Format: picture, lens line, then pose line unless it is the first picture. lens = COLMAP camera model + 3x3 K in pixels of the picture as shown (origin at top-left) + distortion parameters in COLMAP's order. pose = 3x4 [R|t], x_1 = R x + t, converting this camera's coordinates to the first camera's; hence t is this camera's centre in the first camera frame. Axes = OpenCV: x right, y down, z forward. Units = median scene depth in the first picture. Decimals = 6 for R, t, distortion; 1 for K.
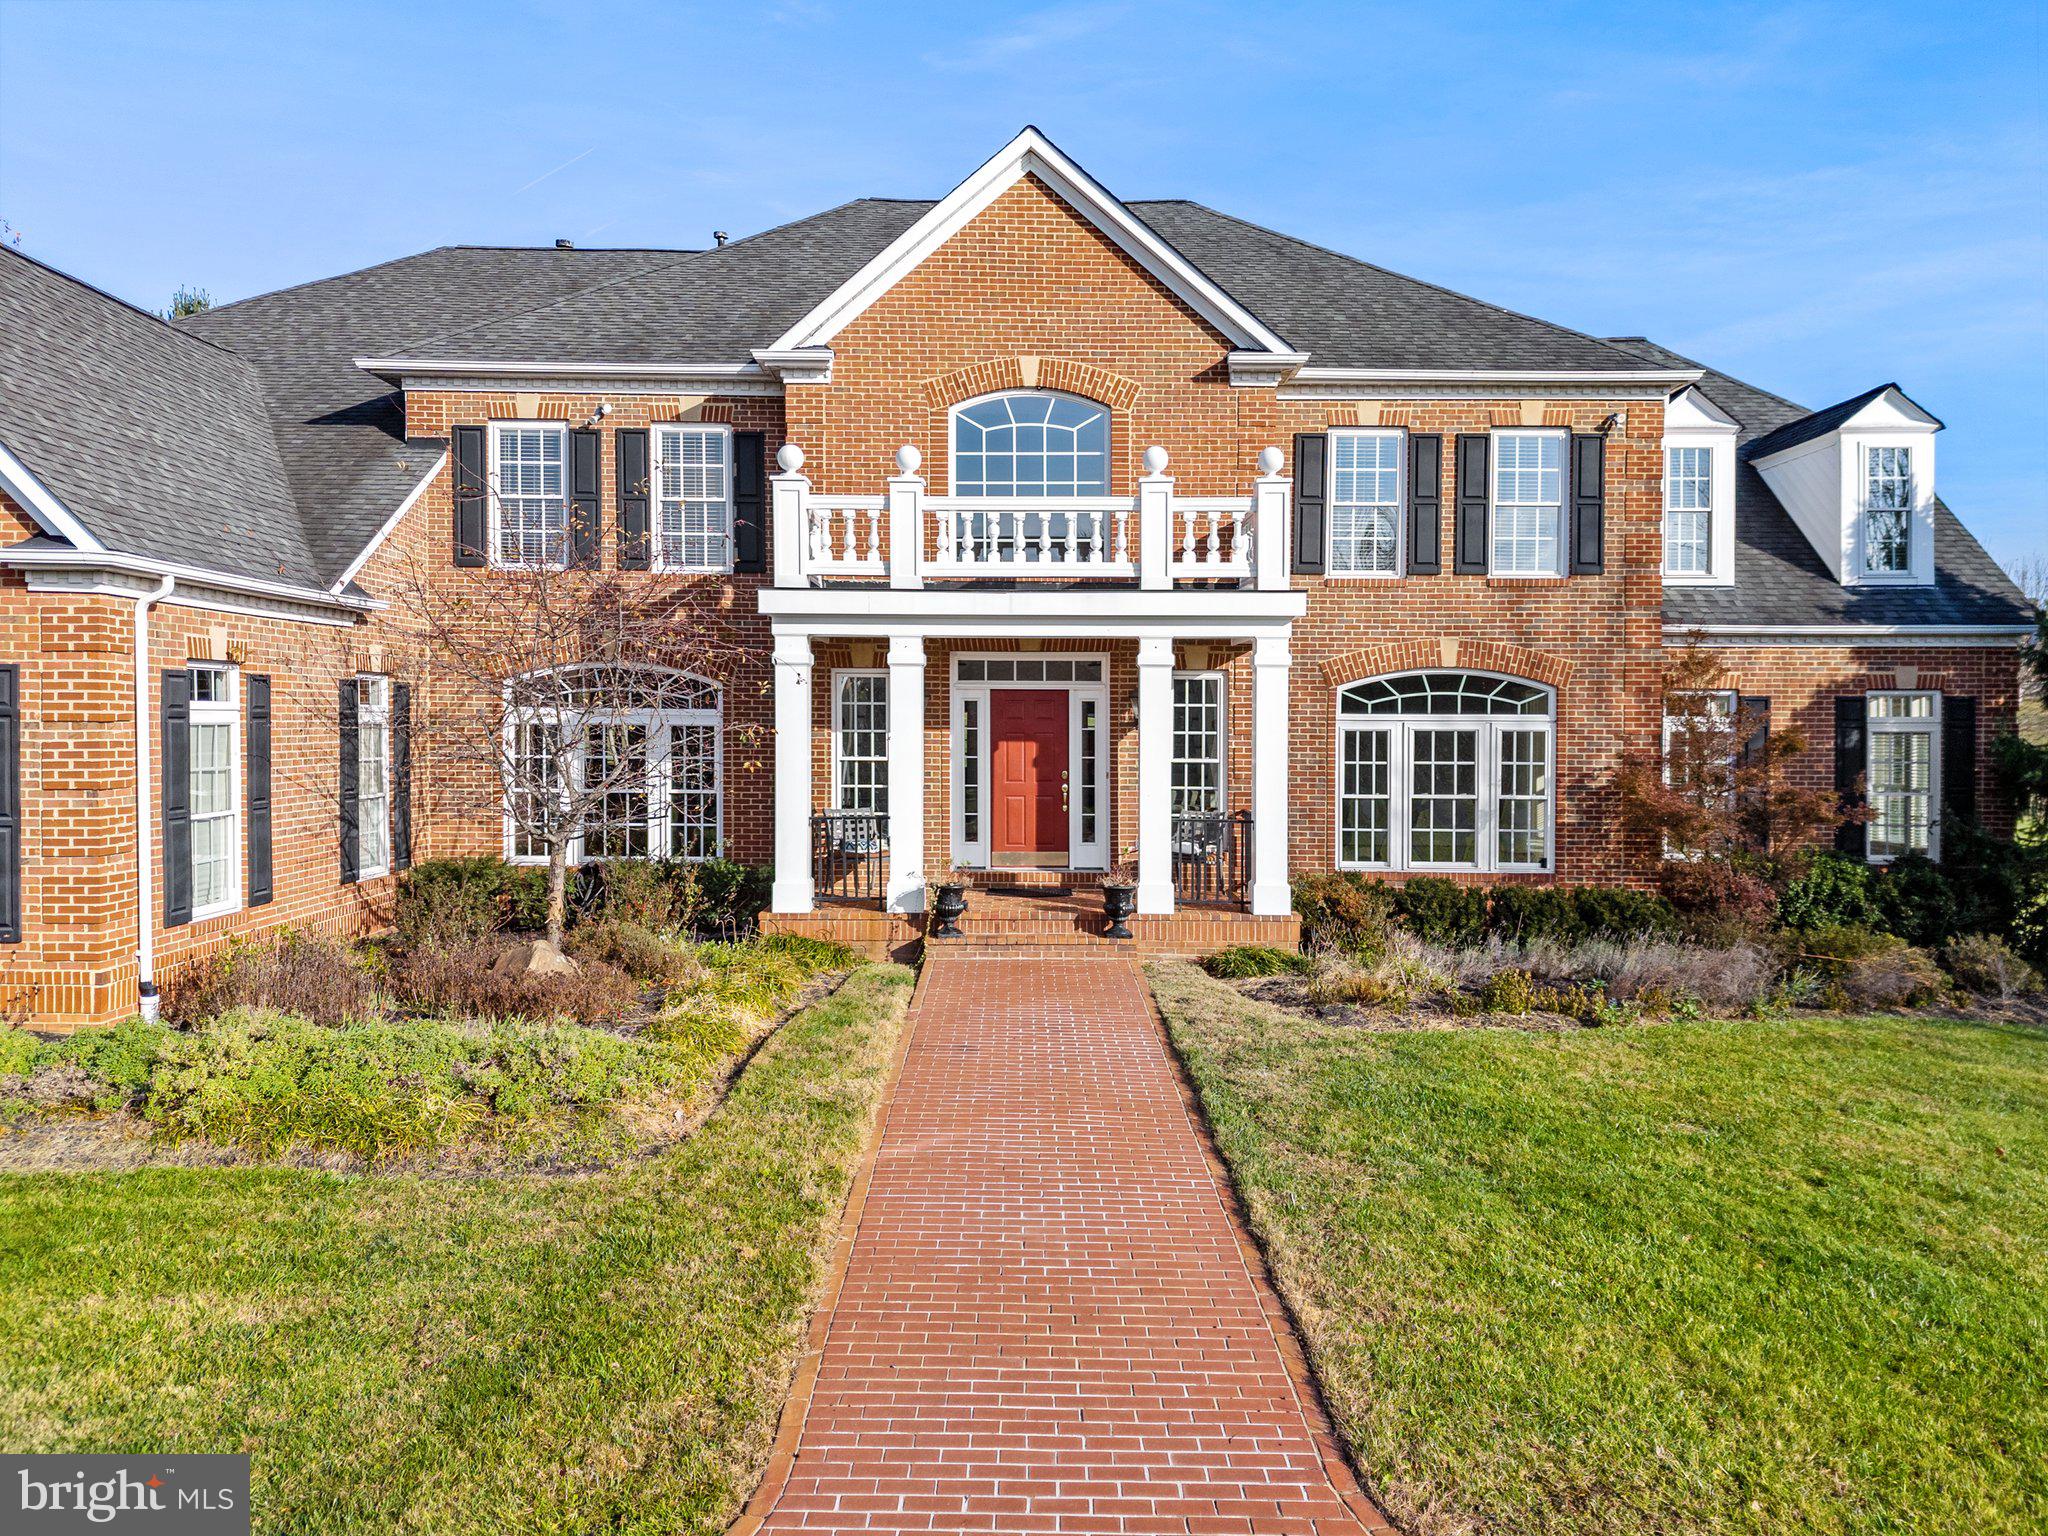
lens RADIAL K [[1400.5, 0, 1061.0], [0, 1400.5, 762.1], [0, 0, 1]] dist [0.037739, -0.017638]
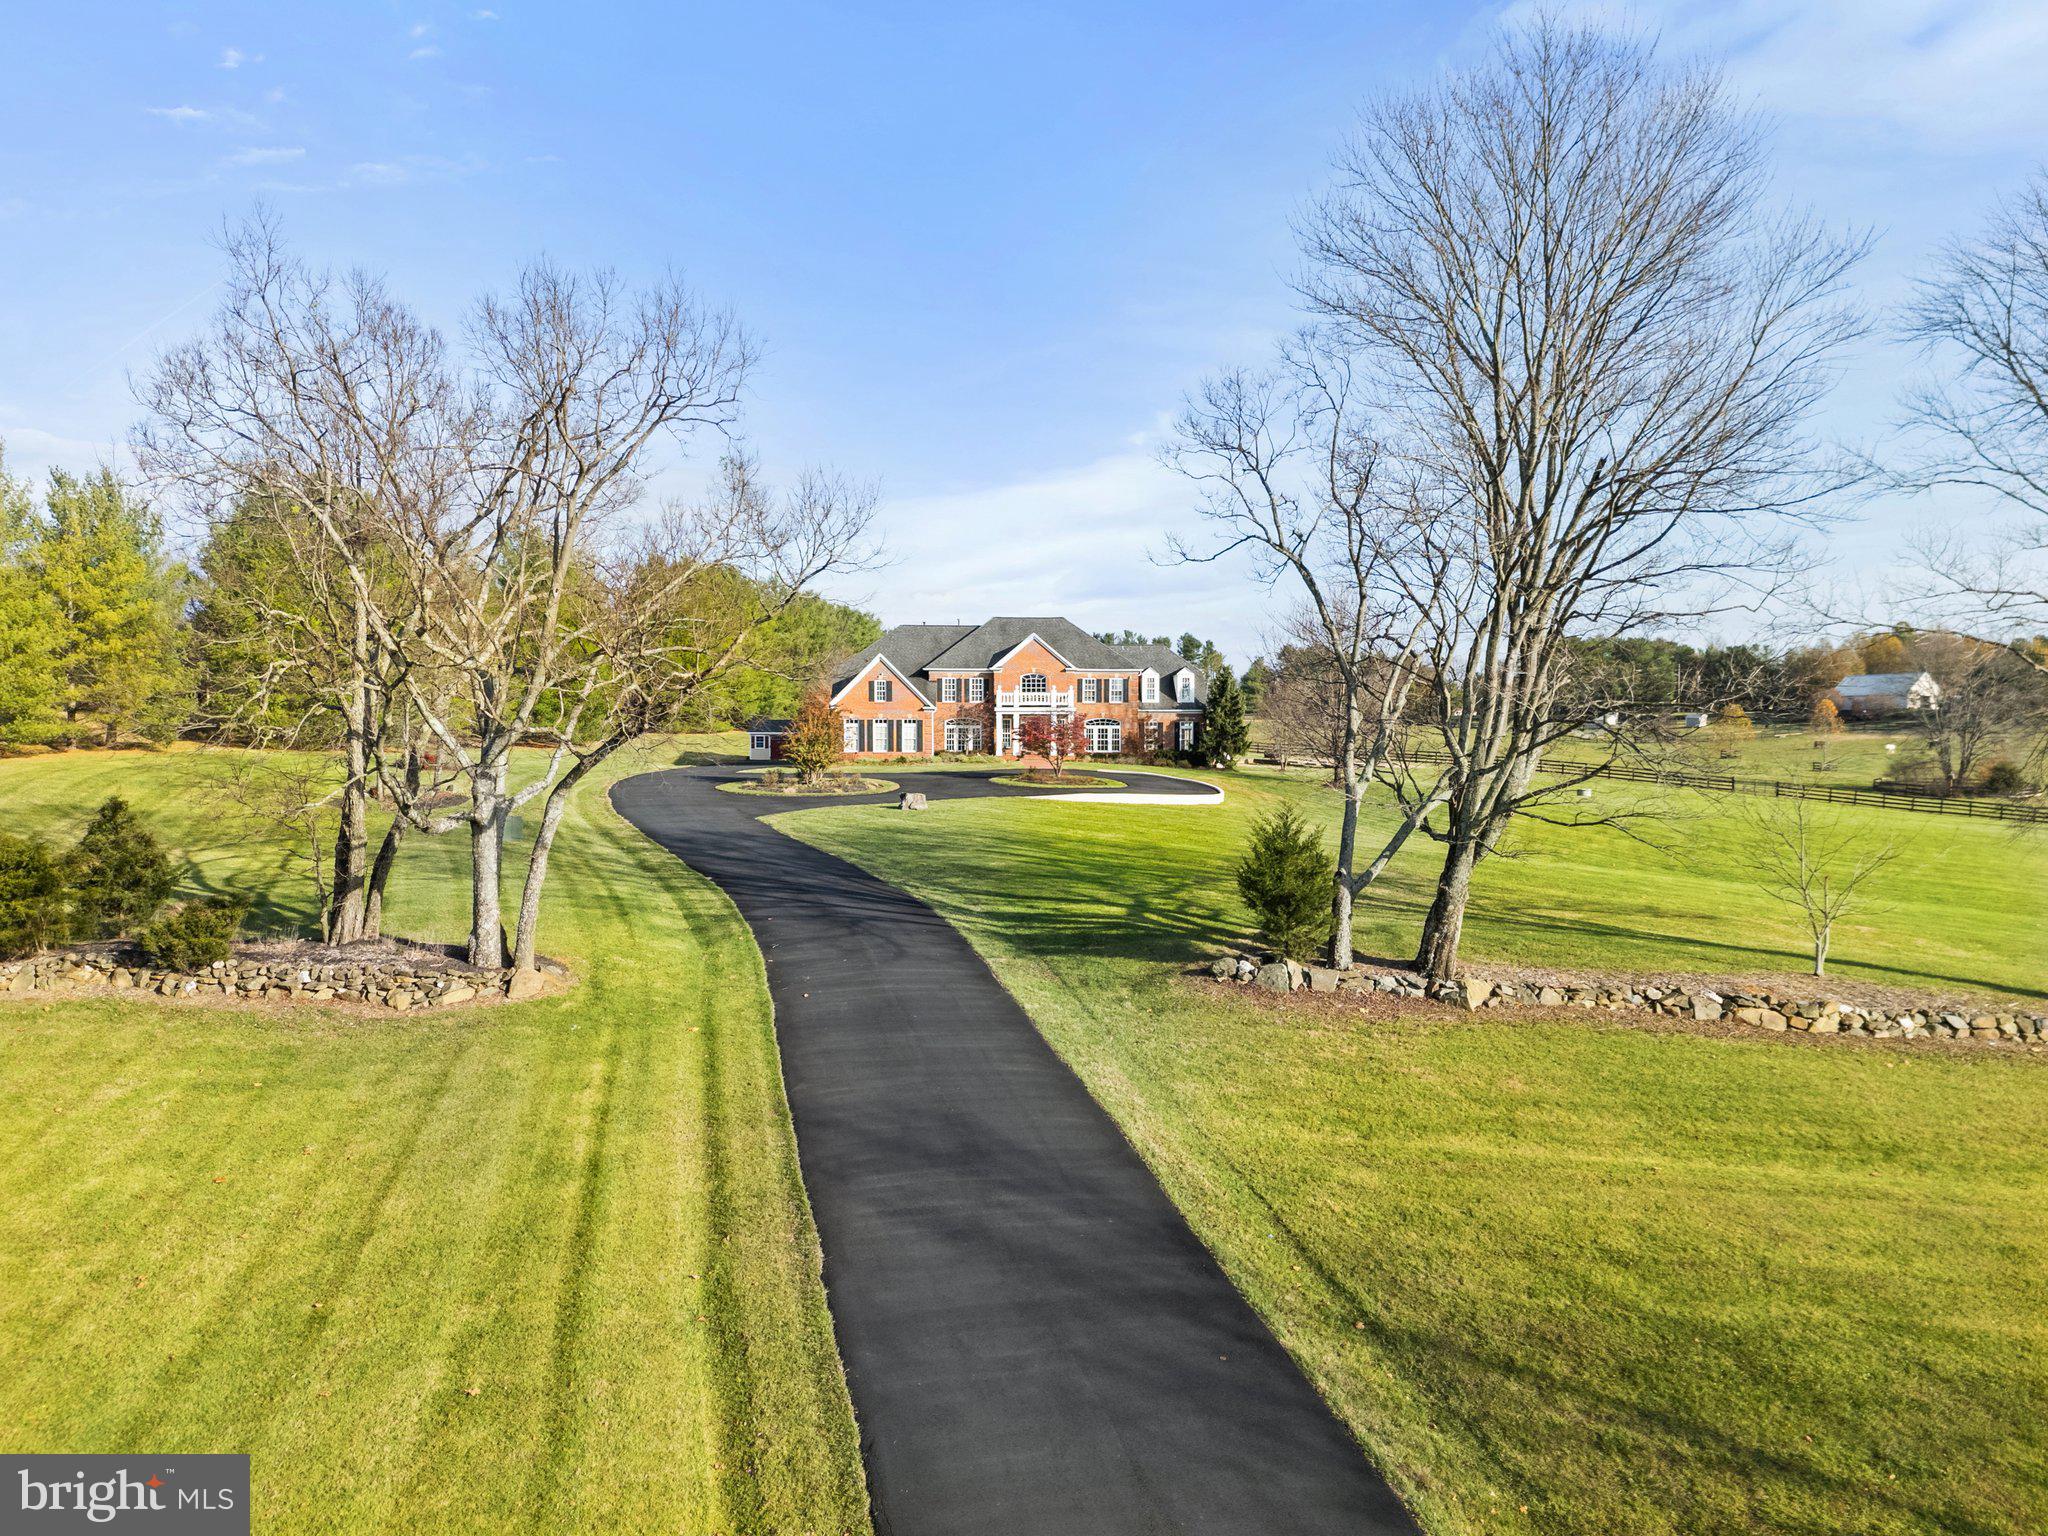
lens RADIAL K [[1505.2, 0, 1024.4], [0, 1505.2, 757.9], [0, 0, 1]] dist [0.066903, -0.068256]
pose [[0.999391, -0.005030, 0.034536, -0.282938], [0.005740, 0.999774, -0.020491, 0.234363], [-0.034425, 0.020677, 0.999193, -5.421588]]
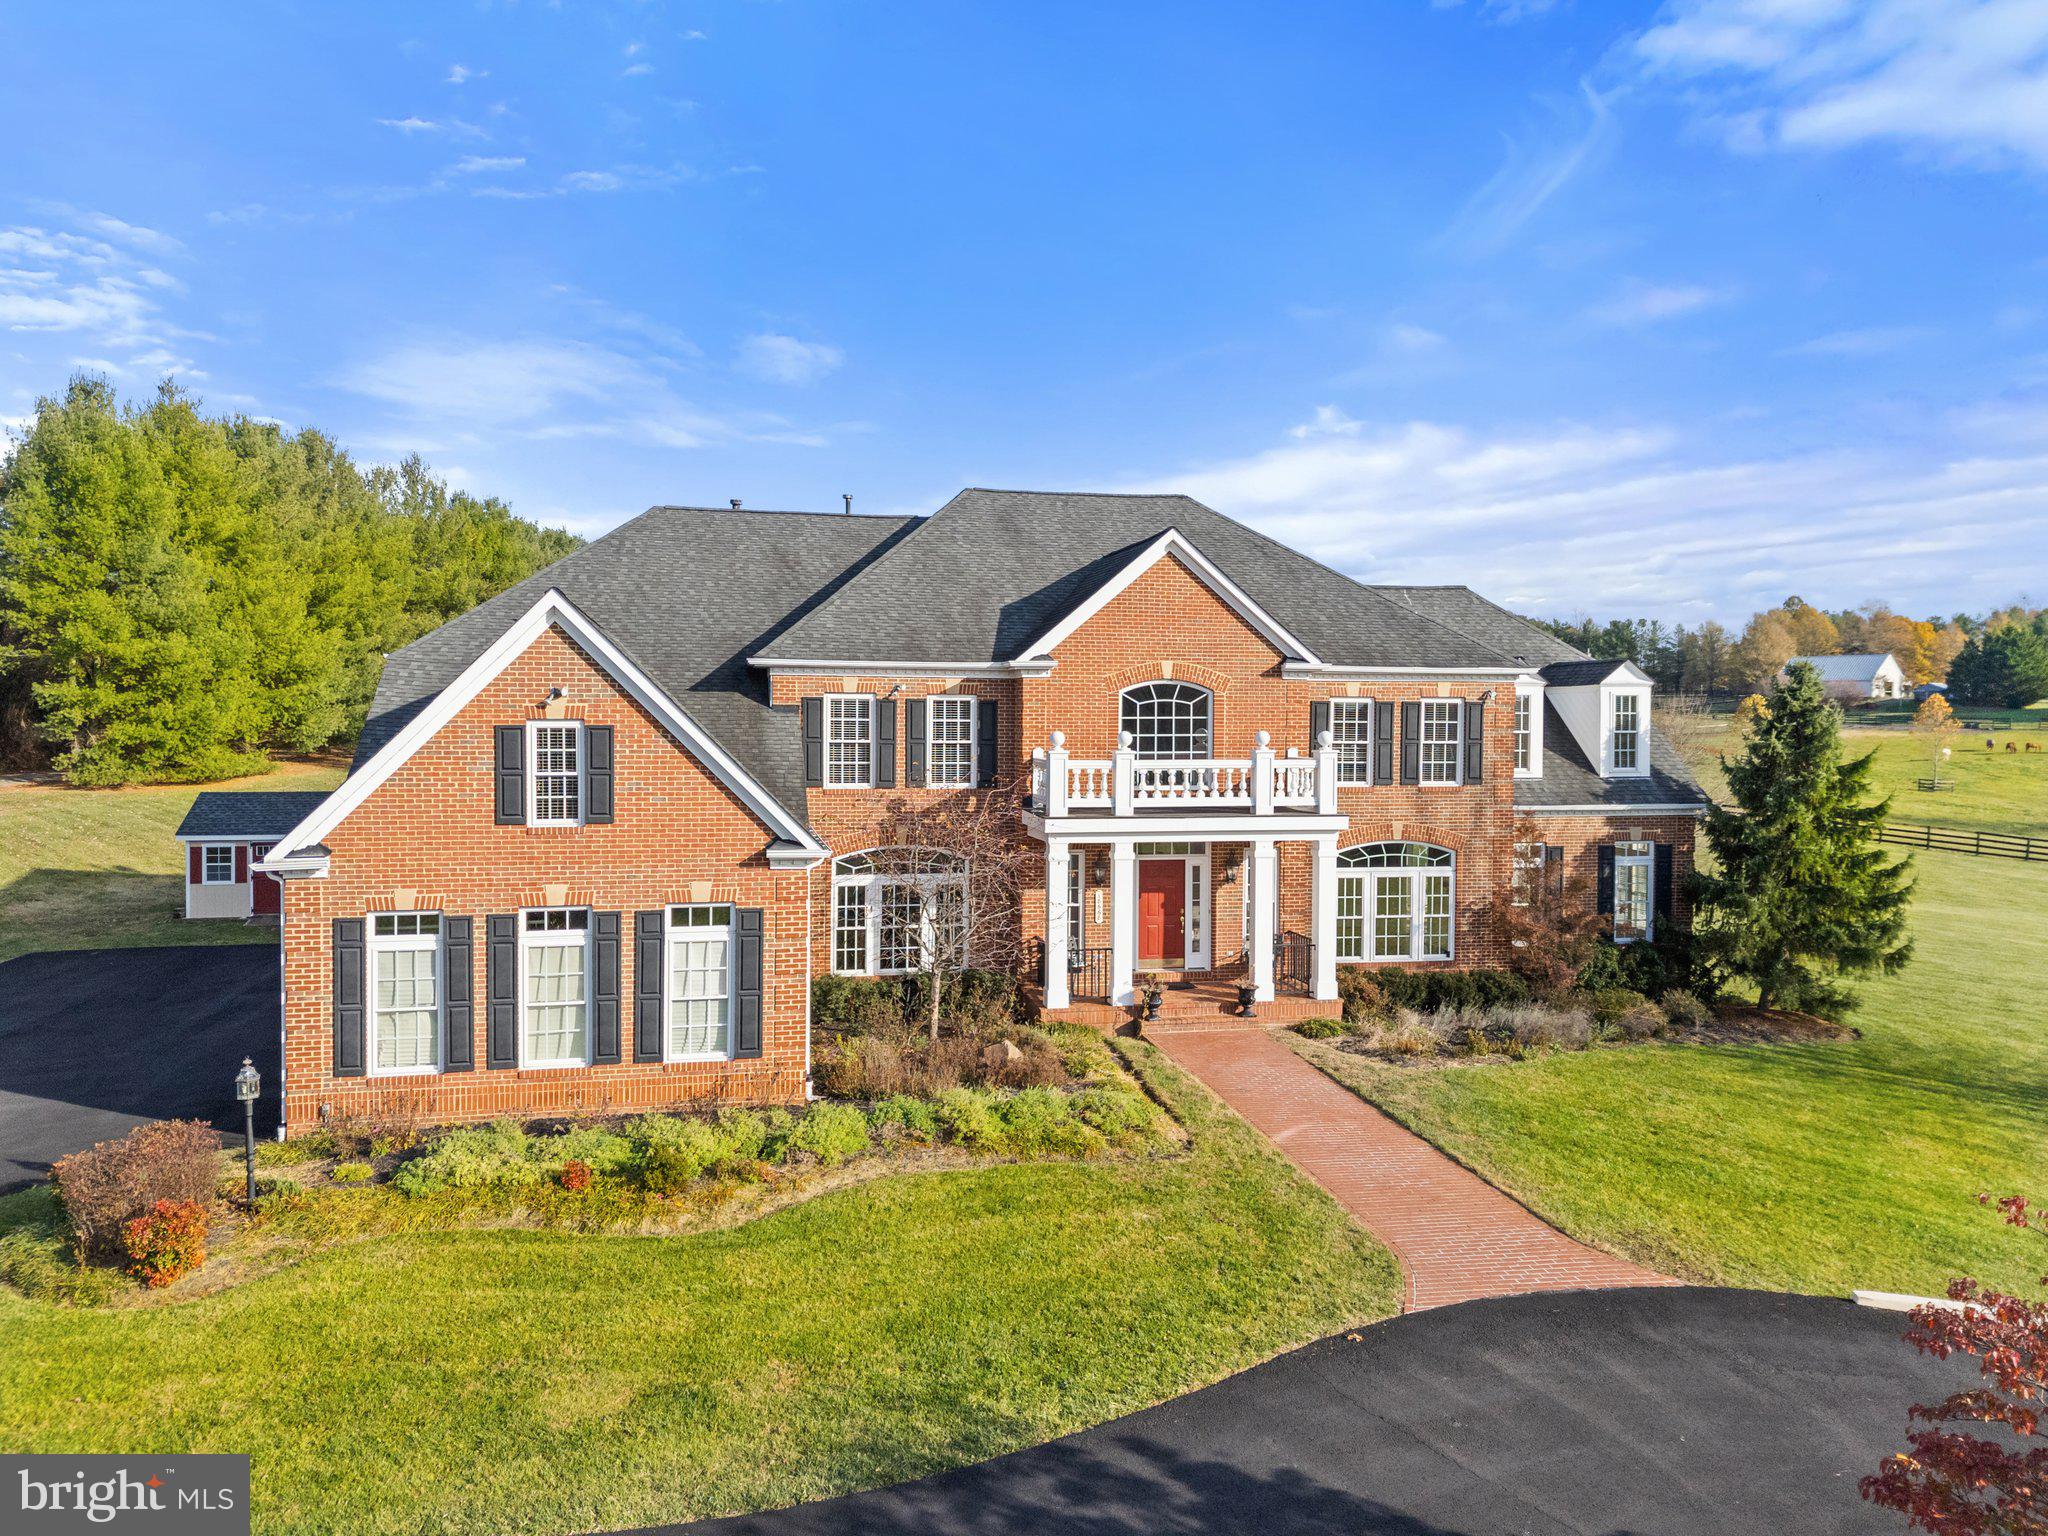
lens RADIAL K [[1431.6, 0, 1018.2], [0, 1431.6, 759.7], [0, 0, 1]] dist [0.043929, -0.031242]
pose [[0.980600, -0.006657, 0.195904, -0.507549], [0.004875, 0.999942, 0.009576, -0.183812], [-0.195957, -0.008435, 0.980576, -0.595728]]
